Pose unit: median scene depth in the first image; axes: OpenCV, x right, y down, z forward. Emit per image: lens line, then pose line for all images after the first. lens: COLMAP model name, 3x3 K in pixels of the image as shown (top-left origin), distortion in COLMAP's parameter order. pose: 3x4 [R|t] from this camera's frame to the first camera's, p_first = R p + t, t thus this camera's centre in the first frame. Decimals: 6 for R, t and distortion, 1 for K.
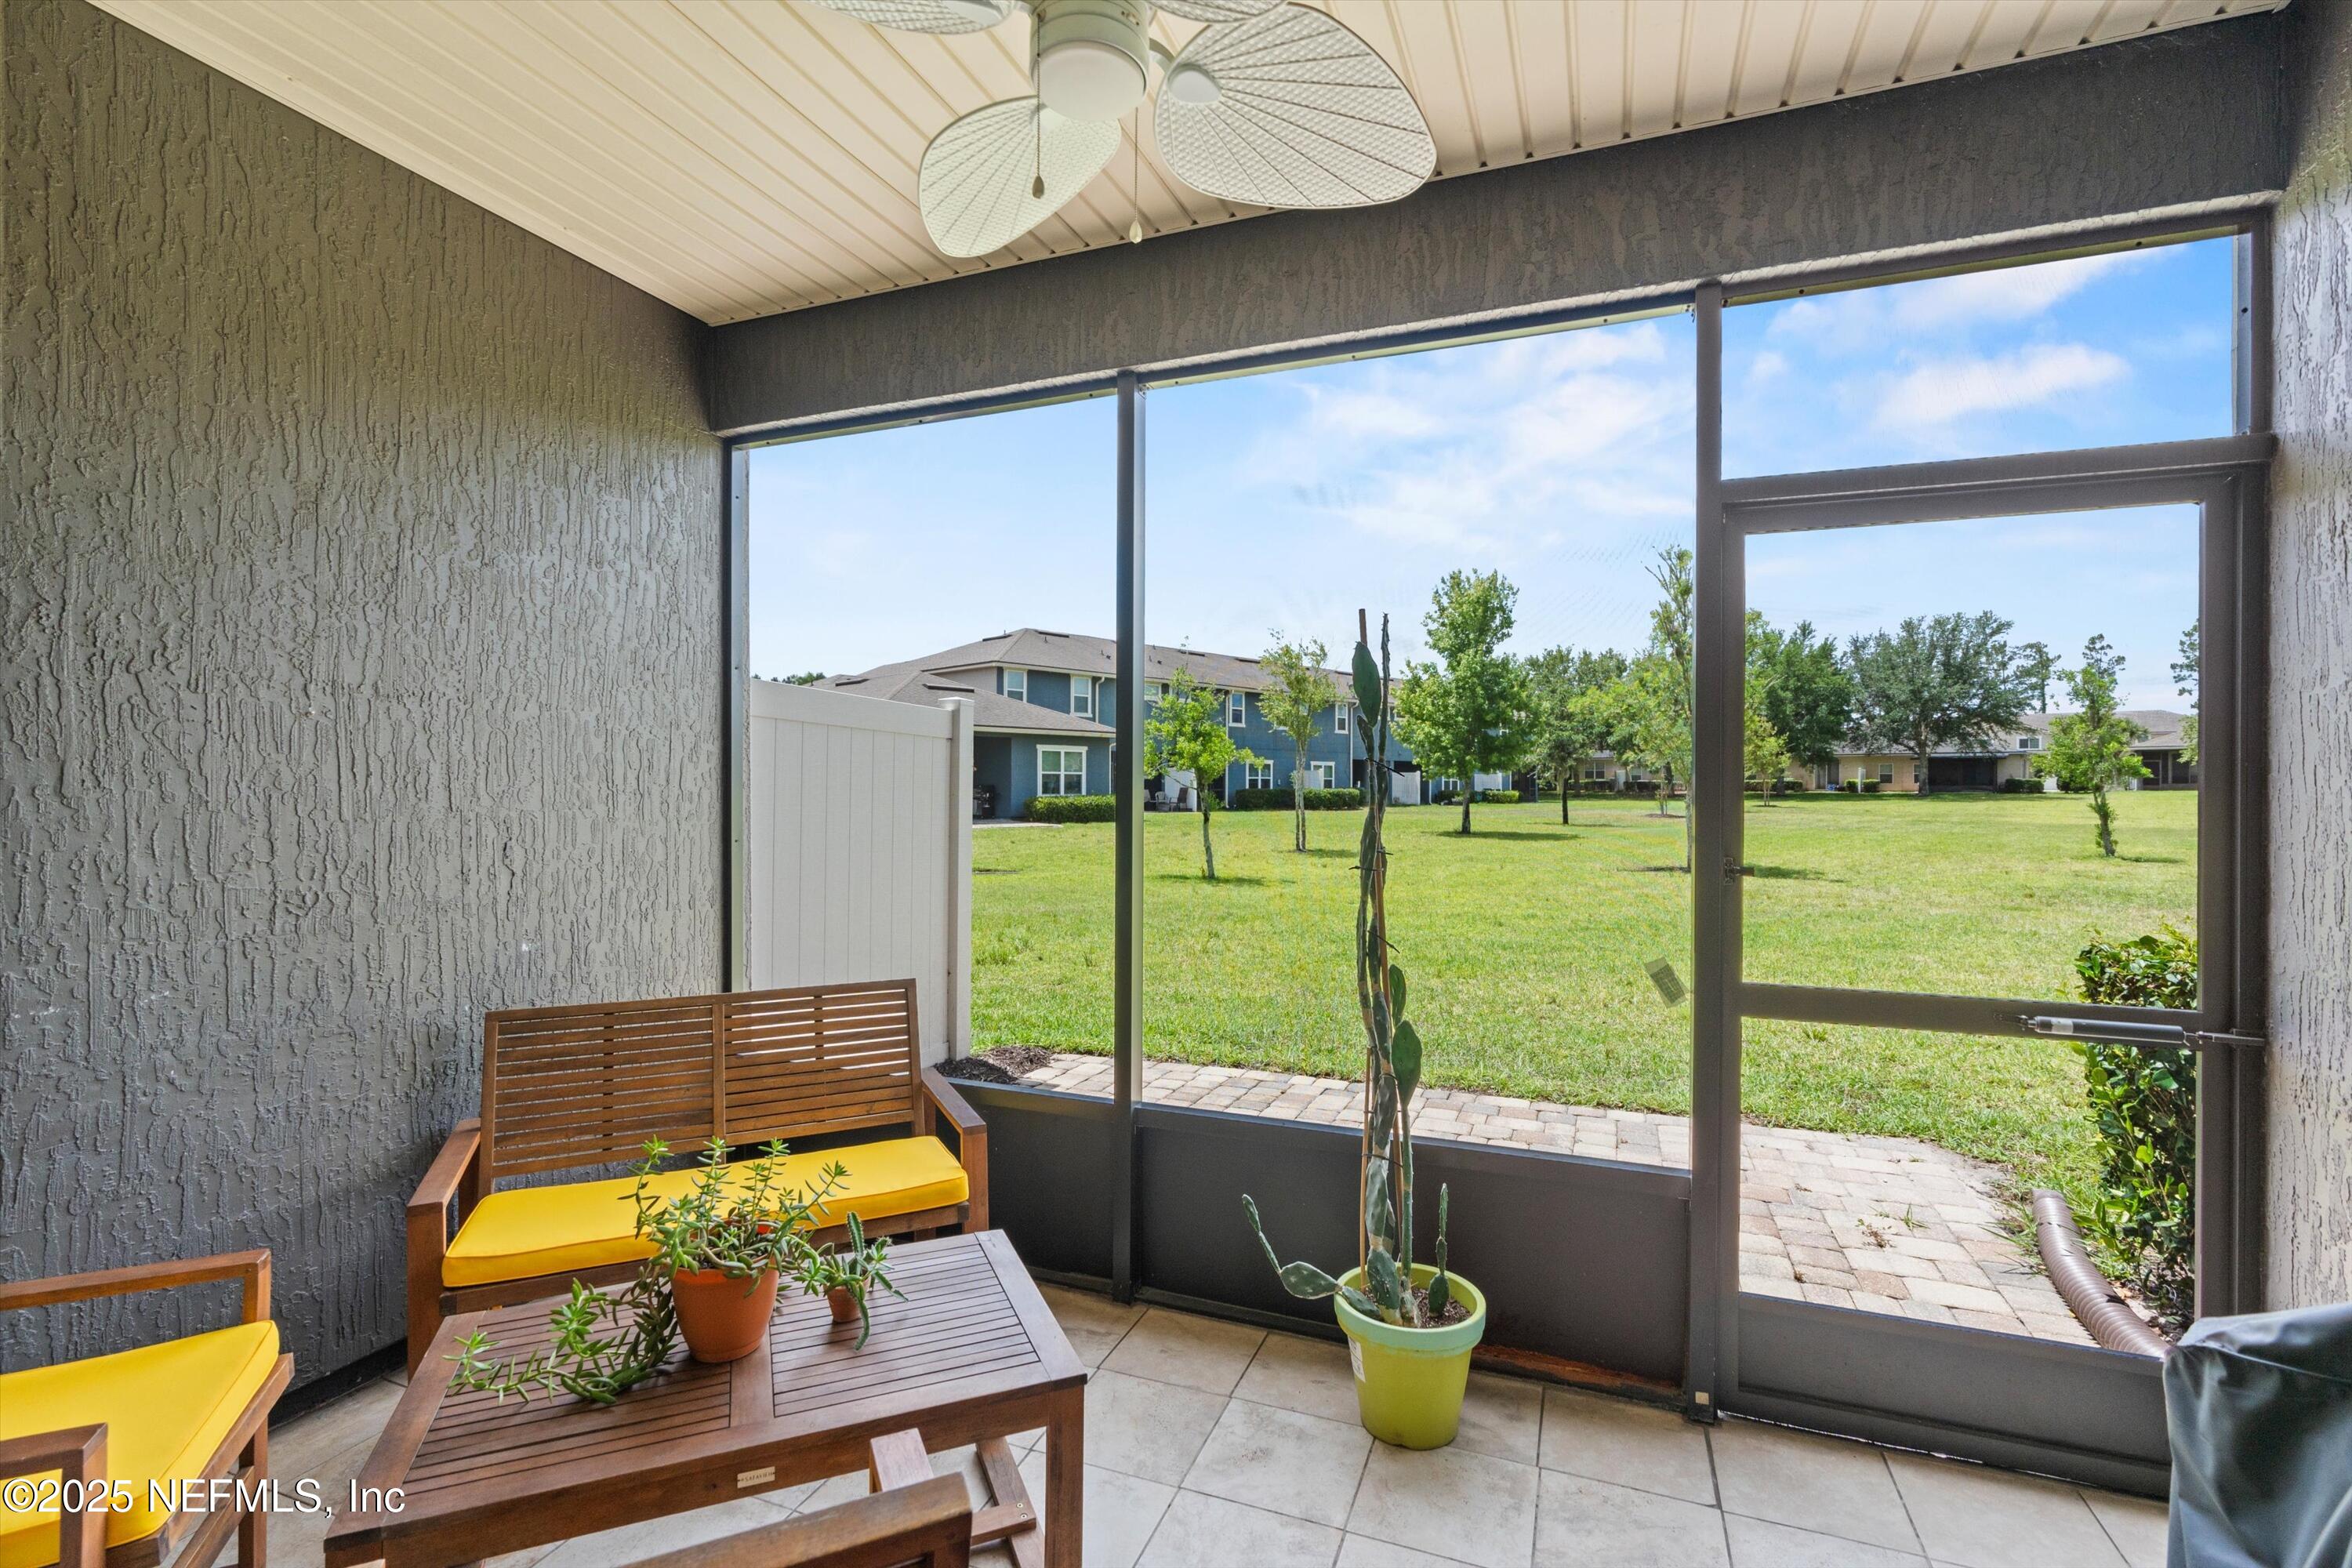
lens RADIAL K [[1051.6, 0, 1176.0], [0, 1051.6, 784.0], [0, 0, 1]] dist [-0.007473, 0.003557]
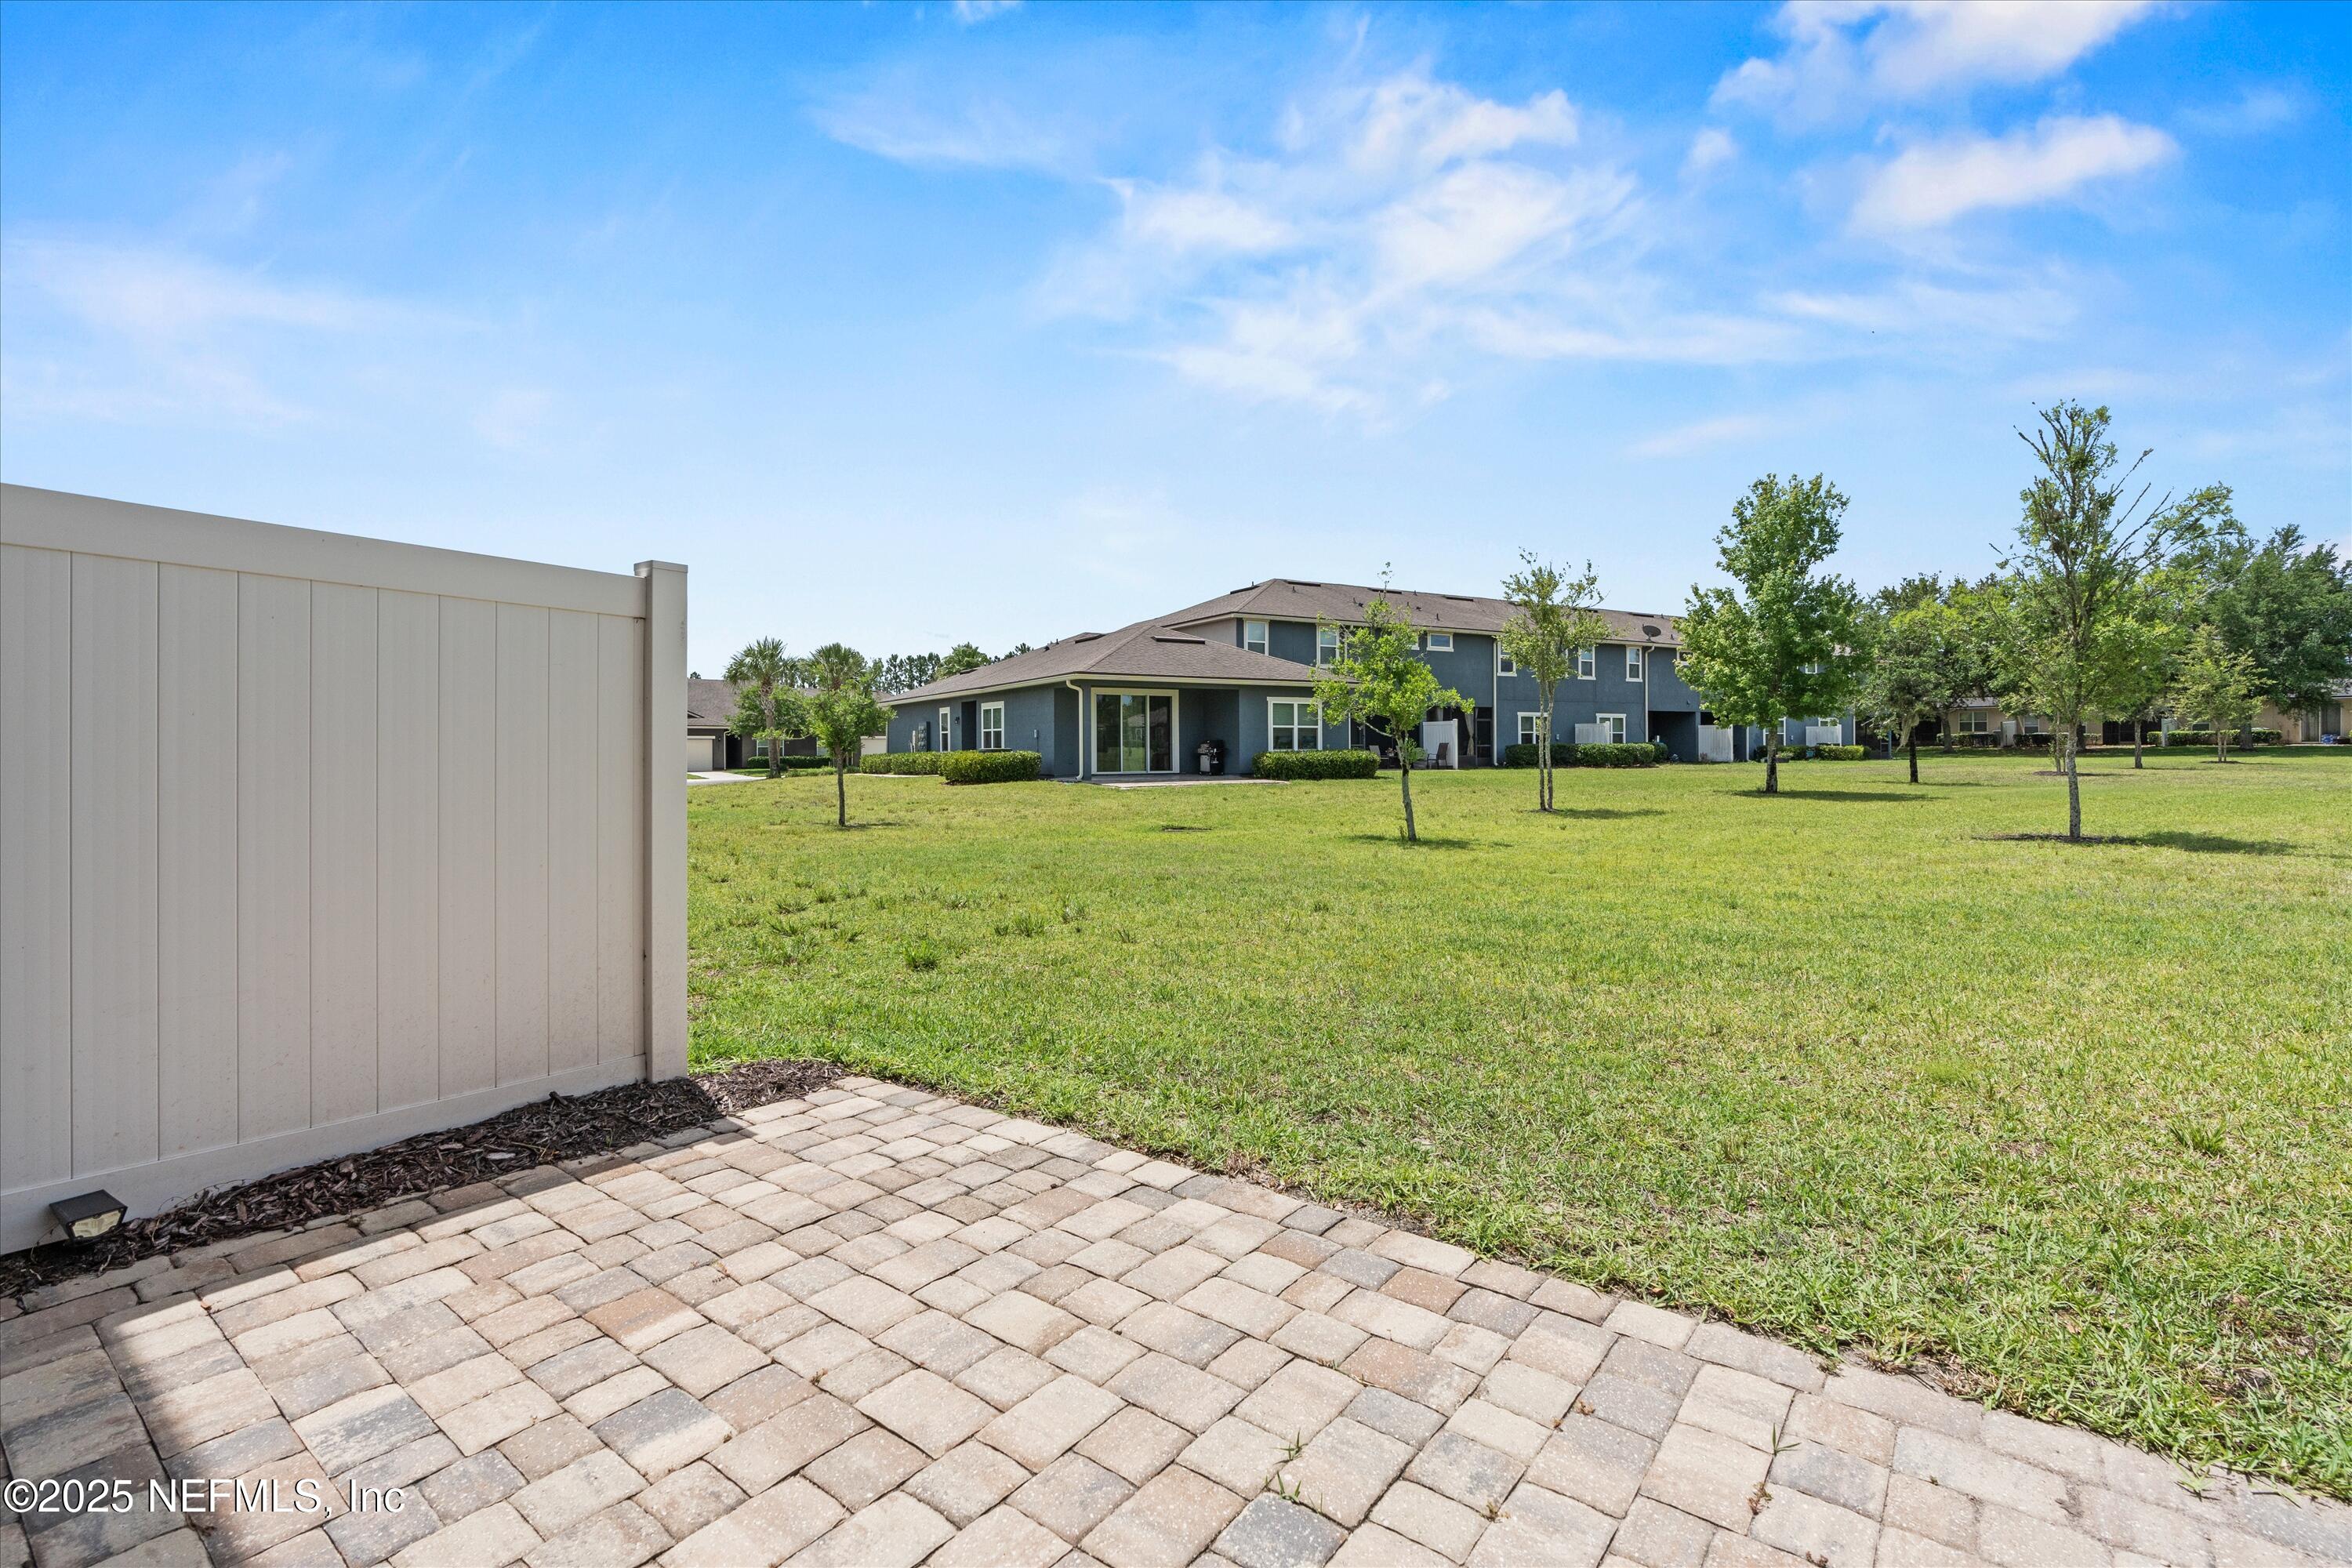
lens RADIAL K [[1056.8, 0, 1189.5], [0, 1056.8, 753.3], [0, 0, 1]] dist [-0.002243, 0.000631]
pose [[0.964371, -0.005390, -0.264498, 0.053044], [0.007144, 0.999958, 0.005671, 0.007739], [0.264456, -0.007358, 0.964370, 0.071999]]
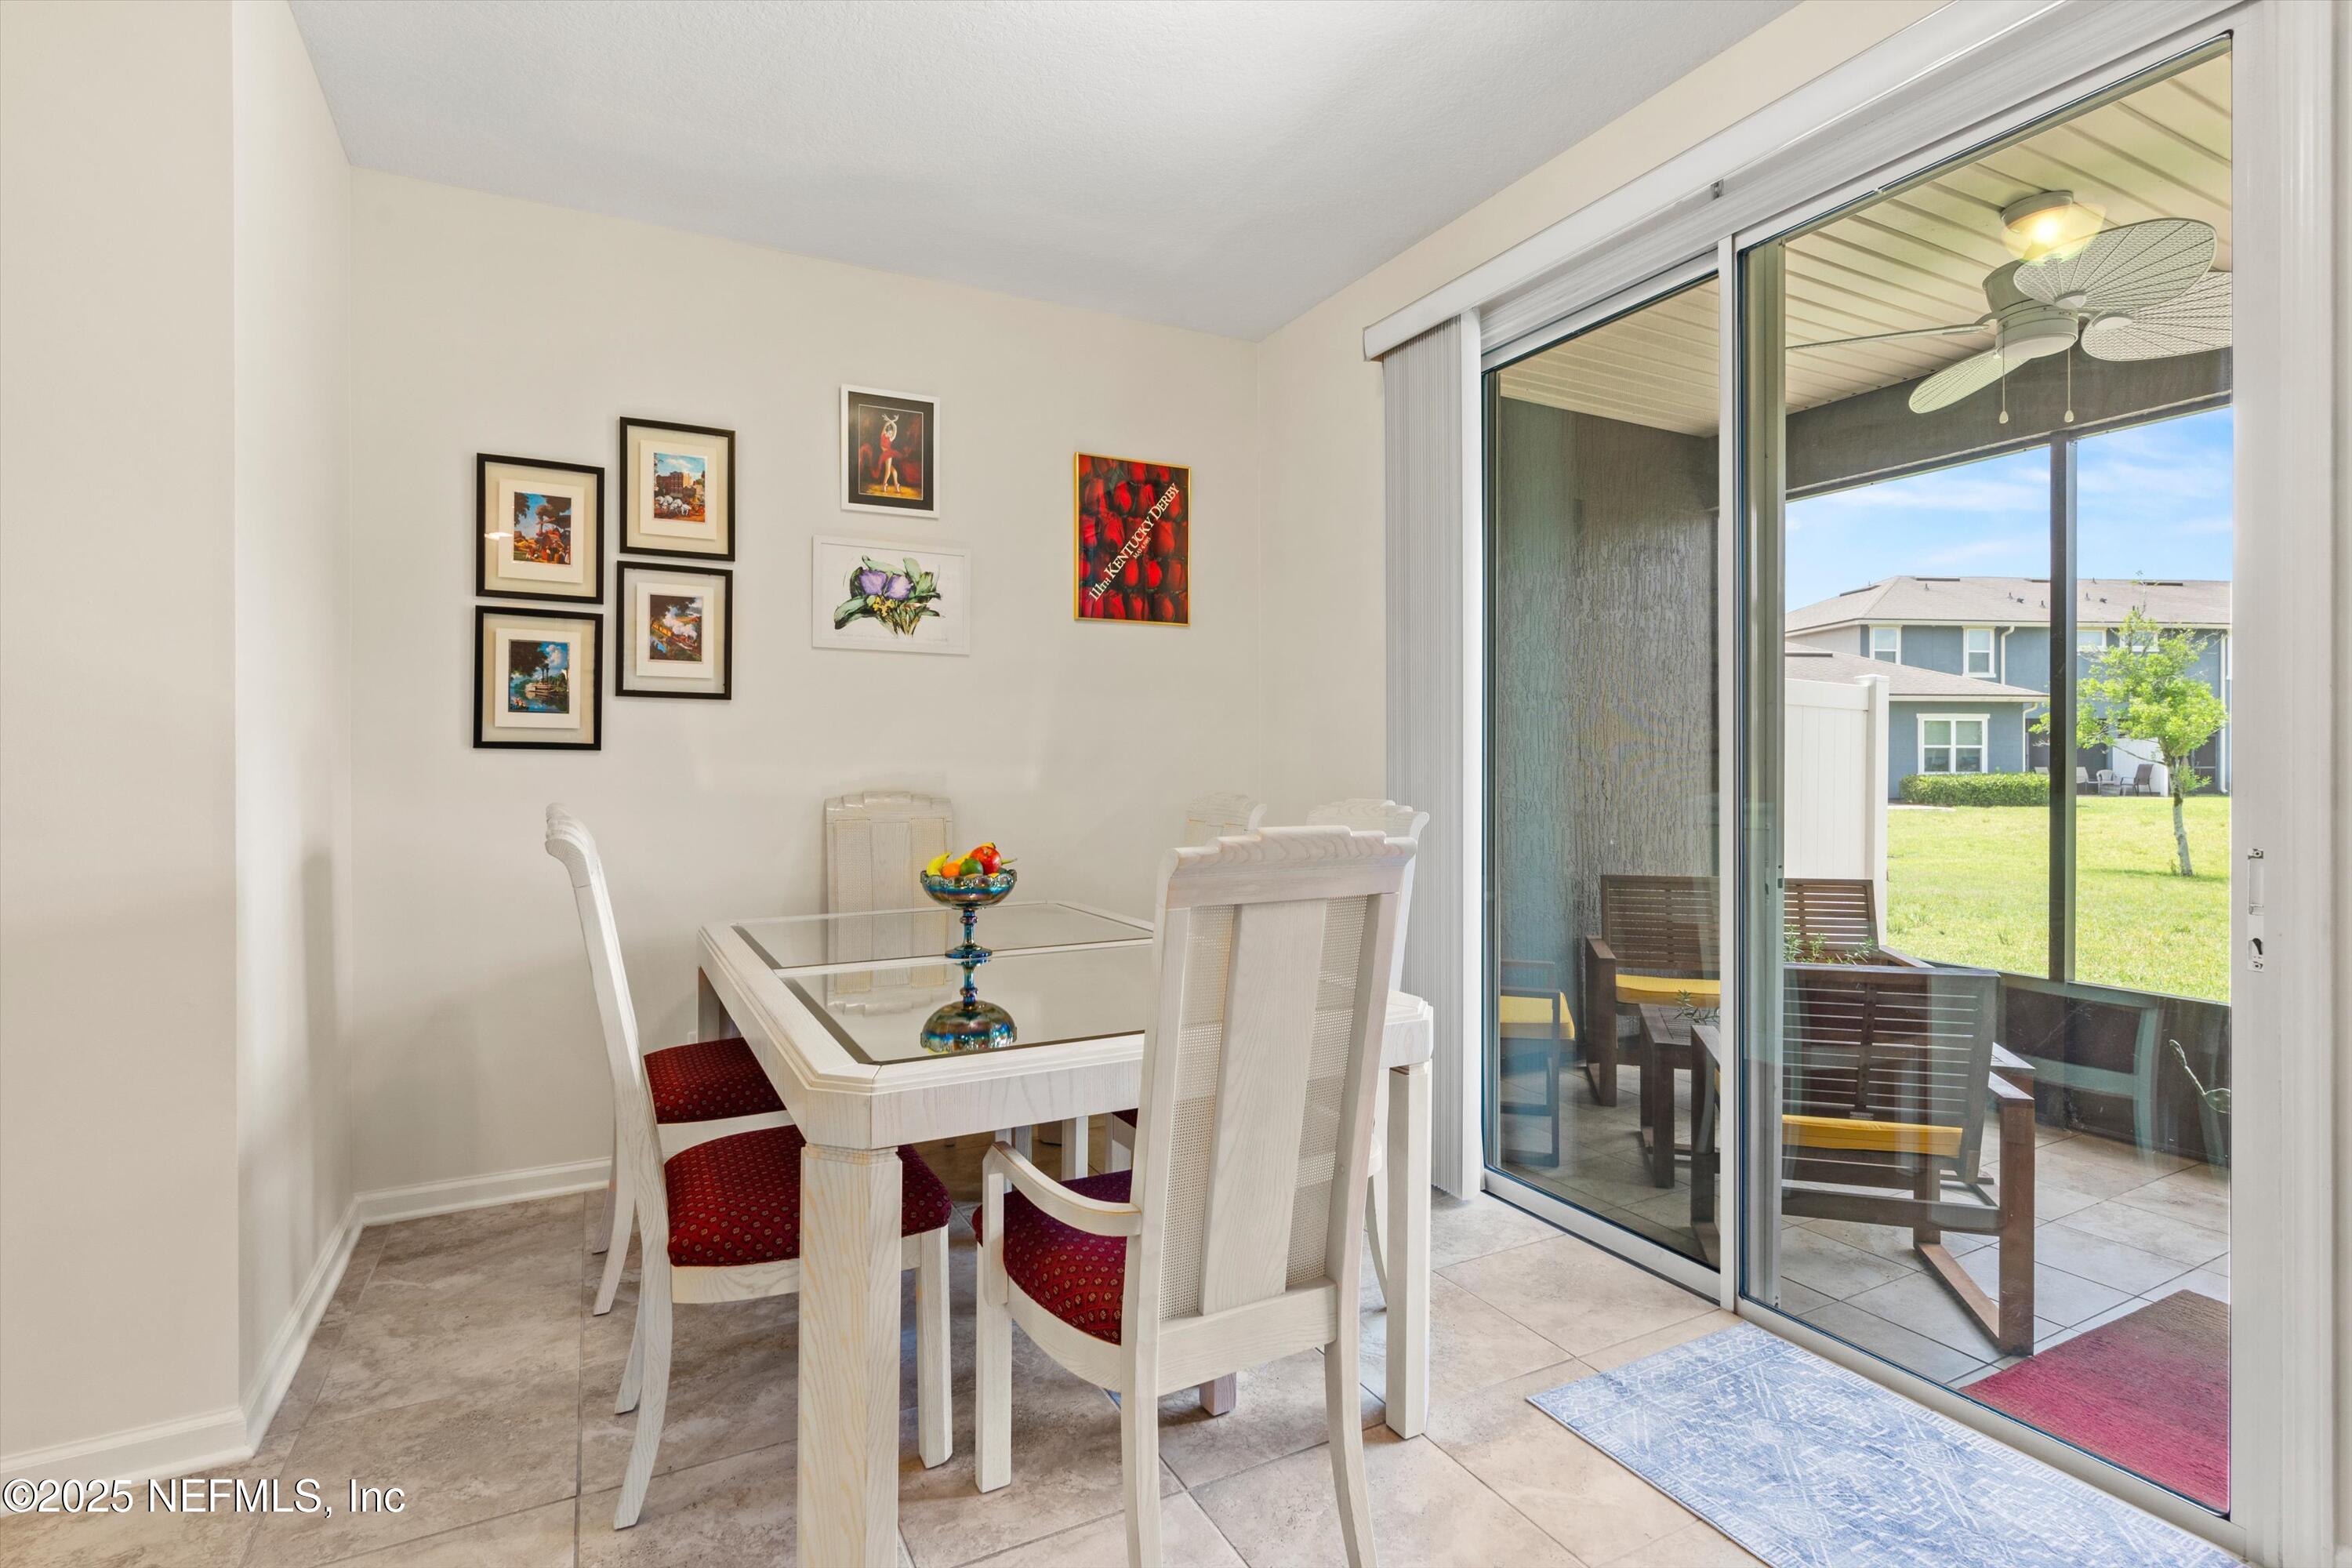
lens RADIAL K [[1130.1, 0, 1182.4], [0, 1130.1, 771.8], [0, 0, 1]] dist [-0.002499, 0.000056]
pose [[0.763880, -0.001477, -0.645357, 0.002690], [0.005188, 0.999979, 0.003852, 0.003032], [0.645338, -0.006290, 0.763871, -0.082135]]
